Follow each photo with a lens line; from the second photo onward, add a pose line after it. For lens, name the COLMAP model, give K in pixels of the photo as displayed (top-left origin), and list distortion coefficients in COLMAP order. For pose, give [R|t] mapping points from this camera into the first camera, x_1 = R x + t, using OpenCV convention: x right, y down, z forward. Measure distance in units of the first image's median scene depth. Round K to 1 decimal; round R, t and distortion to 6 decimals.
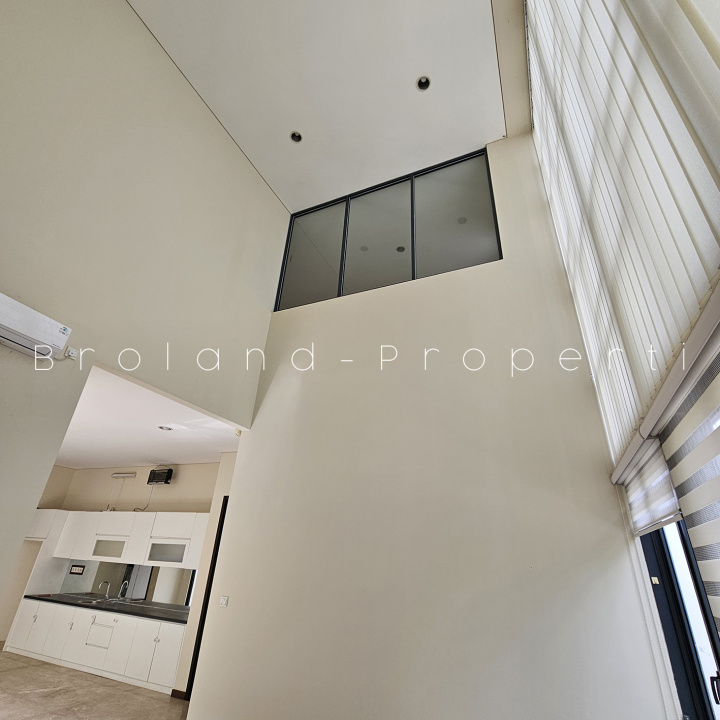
lens RADIAL K [[395.7, 0, 356.8], [0, 395.7, 360.5], [0, 0, 1]] dist [-0.004222, 0.000085]
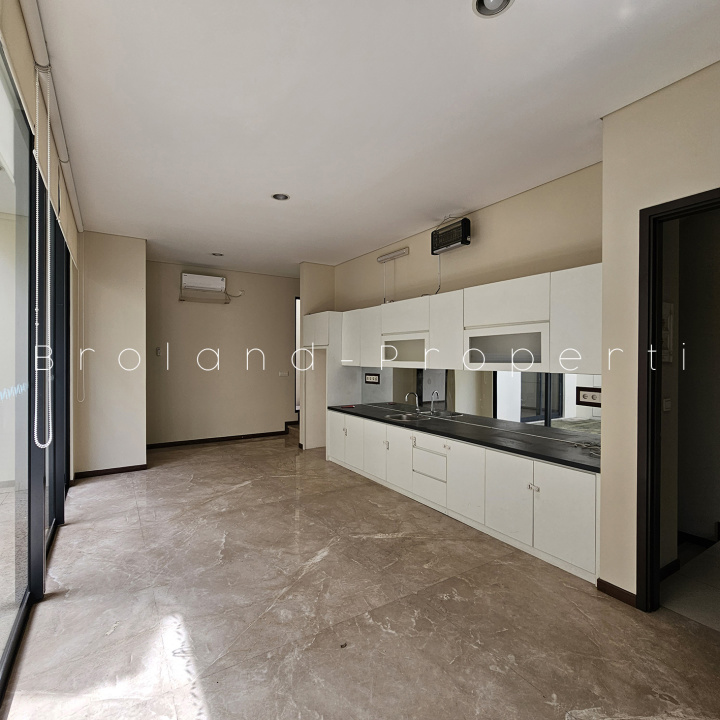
lens RADIAL K [[395.7, 0, 356.8], [0, 395.7, 360.5], [0, 0, 1]] dist [-0.004222, 0.000085]
pose [[0.833877, -0.046513, -0.549987, -0.308201], [0.284291, 0.890295, 0.355743, 0.215786], [0.473104, -0.453002, 0.755620, 0.418207]]
